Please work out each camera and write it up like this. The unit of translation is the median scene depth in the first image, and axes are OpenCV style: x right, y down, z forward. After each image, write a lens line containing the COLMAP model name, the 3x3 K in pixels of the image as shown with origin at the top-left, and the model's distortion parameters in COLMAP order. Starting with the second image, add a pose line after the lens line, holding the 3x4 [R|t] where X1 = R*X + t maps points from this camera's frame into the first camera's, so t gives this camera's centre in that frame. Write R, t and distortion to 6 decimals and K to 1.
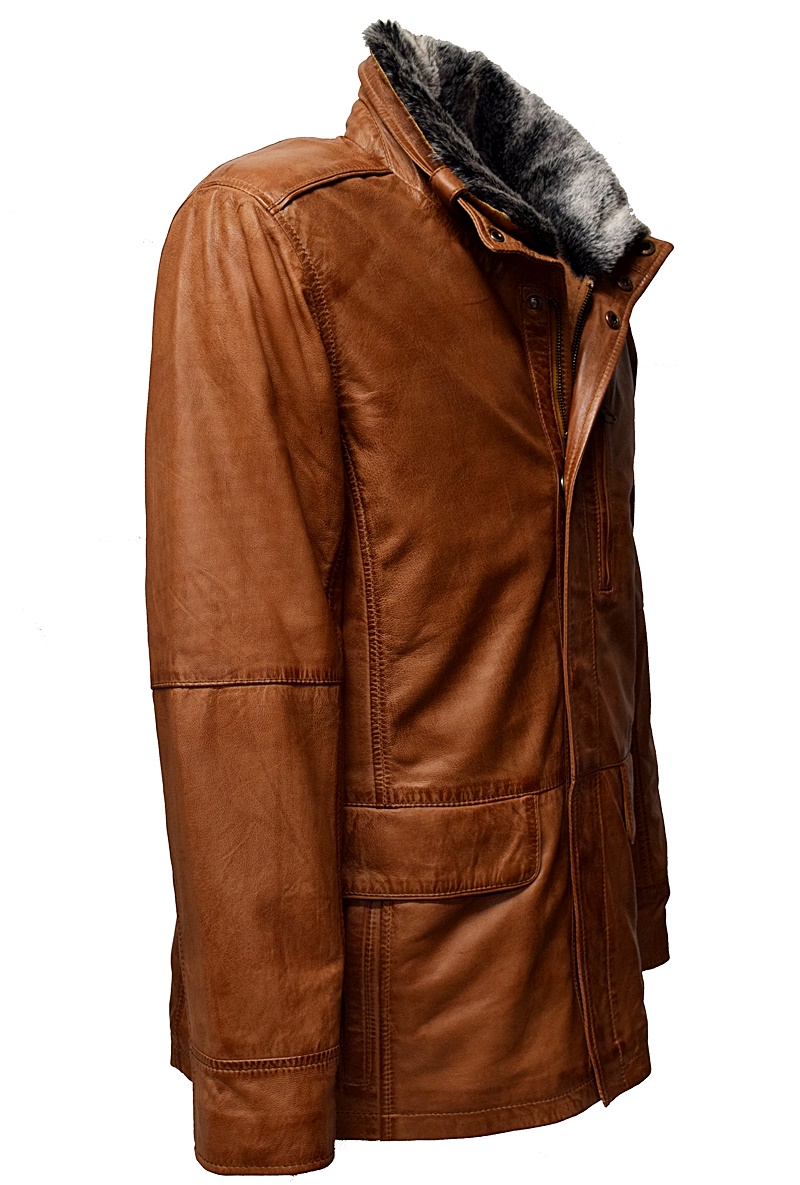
lens RADIAL K [[2023.3, 0, 402.4], [0, 2023.3, 592.2], [0, 0, 1]] dist [-0.066211, 0.000000]
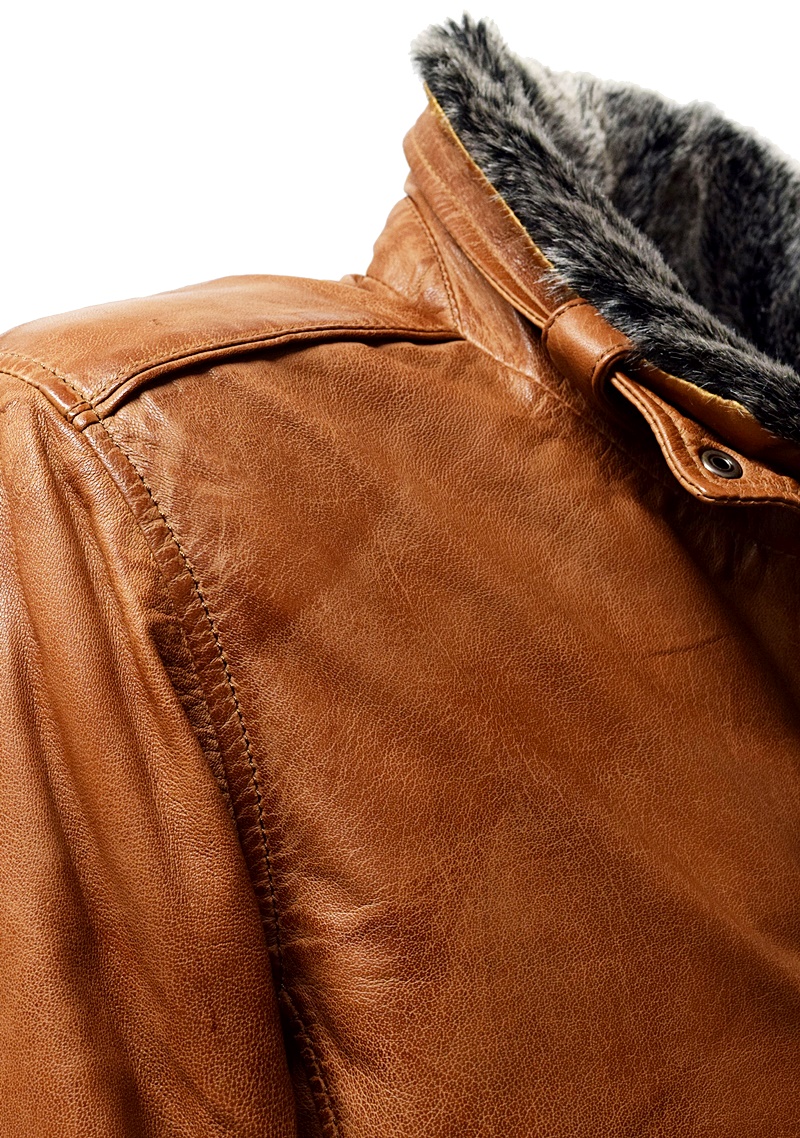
lens RADIAL K [[1807.5, 0, 398.7], [0, 1807.5, 575.1], [0, 0, 1]] dist [-0.028141, 0.000000]
pose [[0.970544, -0.054077, -0.234777, 0.066235], [0.003178, 0.977273, -0.211962, -0.086825], [0.240903, 0.204973, 0.948658, 0.677422]]
